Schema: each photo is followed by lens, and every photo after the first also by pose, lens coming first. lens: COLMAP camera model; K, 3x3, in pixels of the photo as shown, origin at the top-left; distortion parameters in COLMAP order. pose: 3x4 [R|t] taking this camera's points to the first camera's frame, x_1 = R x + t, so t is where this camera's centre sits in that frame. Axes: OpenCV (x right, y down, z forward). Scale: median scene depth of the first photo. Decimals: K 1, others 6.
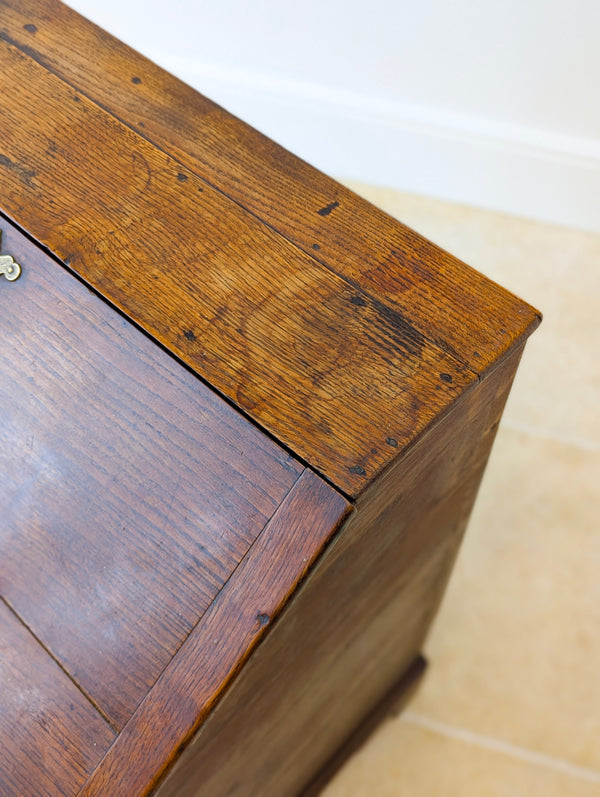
lens RADIAL K [[858.4, 0, 304.3], [0, 858.4, 379.6], [0, 0, 1]] dist [0.086836, 0.007051]
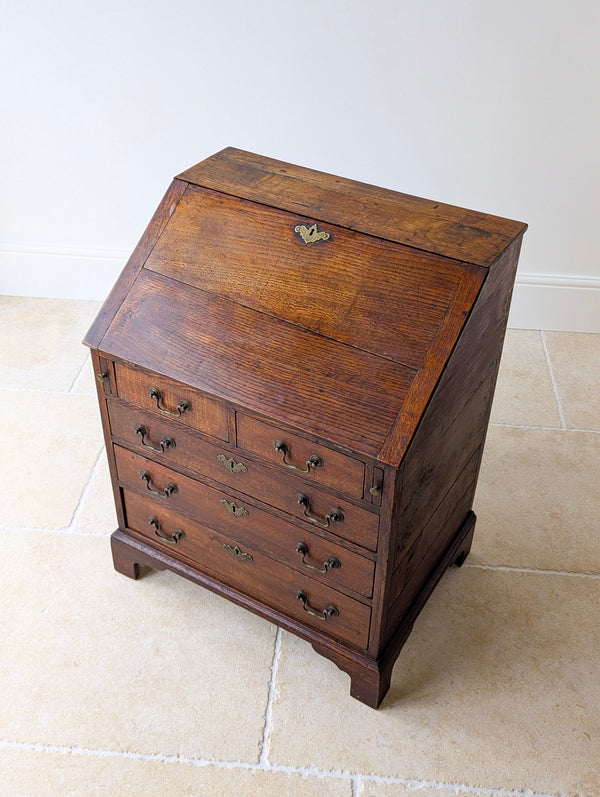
lens RADIAL K [[865.8, 0, 296.5], [0, 865.8, 387.5], [0, 0, 1]] dist [0.071521, -0.030764]
pose [[0.977546, -0.119619, 0.173479, -0.973044], [0.170114, 0.933830, -0.314678, 1.142932], [-0.124358, 0.337124, 0.933211, -1.292900]]
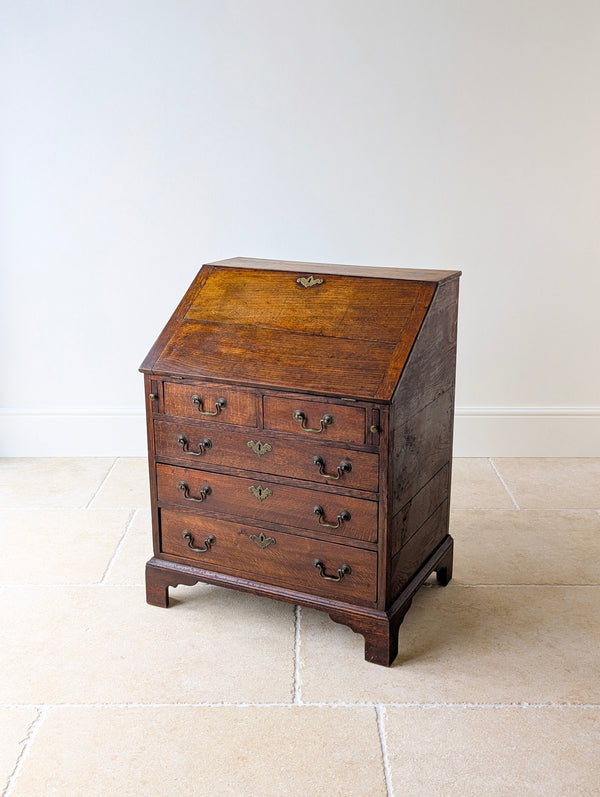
lens RADIAL K [[911.3, 0, 300.0], [0, 911.3, 398.5], [0, 0, 1]] dist [0.100602, -0.035395]
pose [[0.955481, -0.087406, 0.281809, -1.601358], [0.249365, 0.749753, -0.612934, 2.652558], [-0.157713, 0.655920, 0.738170, -1.511542]]
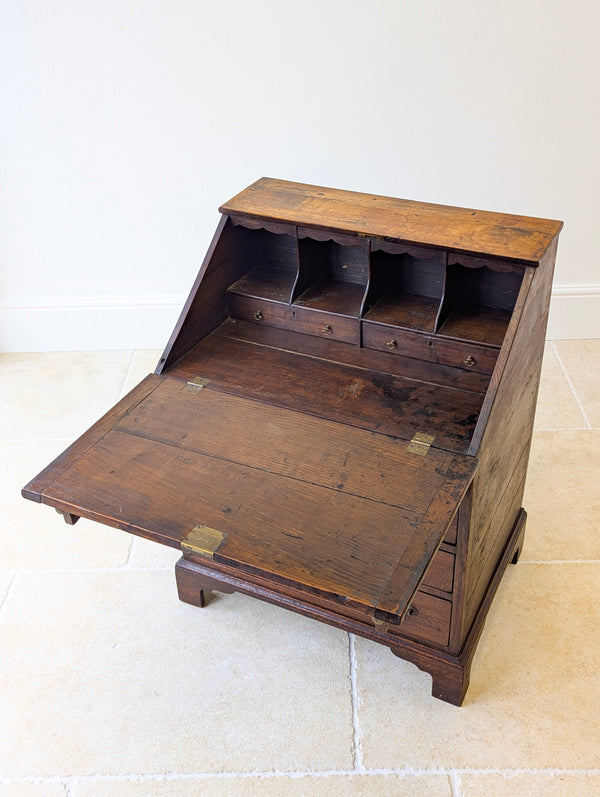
lens RADIAL K [[865.5, 0, 311.0], [0, 865.5, 392.1], [0, 0, 1]] dist [0.063778, 0.001722]
pose [[0.953998, -0.193786, 0.228766, -1.303046], [0.267096, 0.895938, -0.354900, 1.241068], [-0.136186, 0.399676, 0.906483, -1.293605]]
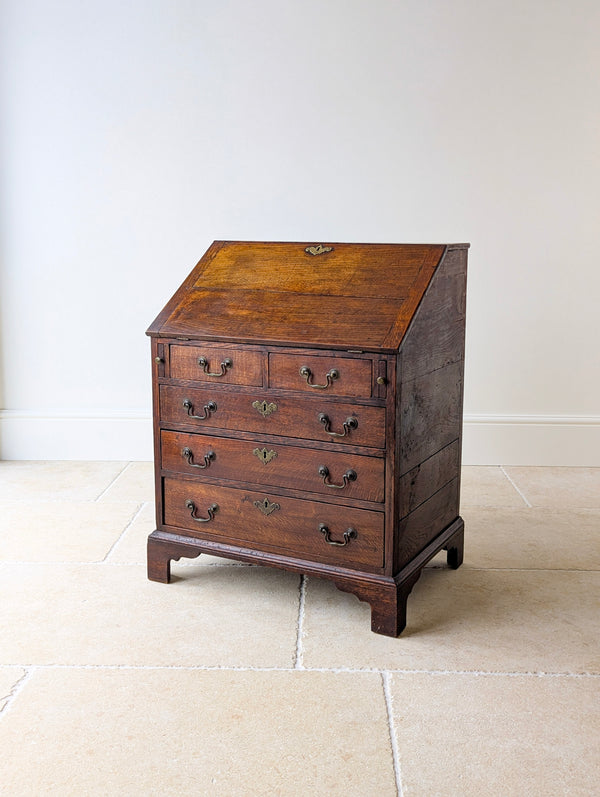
lens RADIAL K [[858.4, 0, 304.3], [0, 858.4, 379.6], [0, 0, 1]] dist [0.086836, 0.007051]
pose [[0.961335, -0.046066, 0.271500, -1.503641], [0.228984, 0.681392, -0.695177, 2.833953], [-0.152974, 0.730468, 0.665594, -0.999215]]
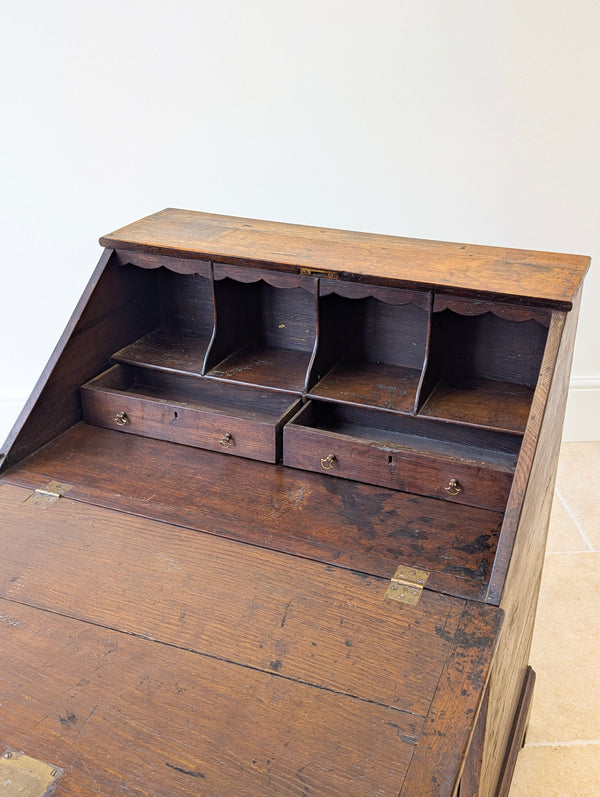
lens RADIAL K [[862.1, 0, 314.6], [0, 862.1, 401.2], [0, 0, 1]] dist [0.067397, -0.021662]
pose [[0.931610, -0.162779, 0.324971, -1.048204], [0.302453, 0.843026, -0.444780, 0.922064], [-0.201558, 0.512650, 0.834604, -0.398660]]
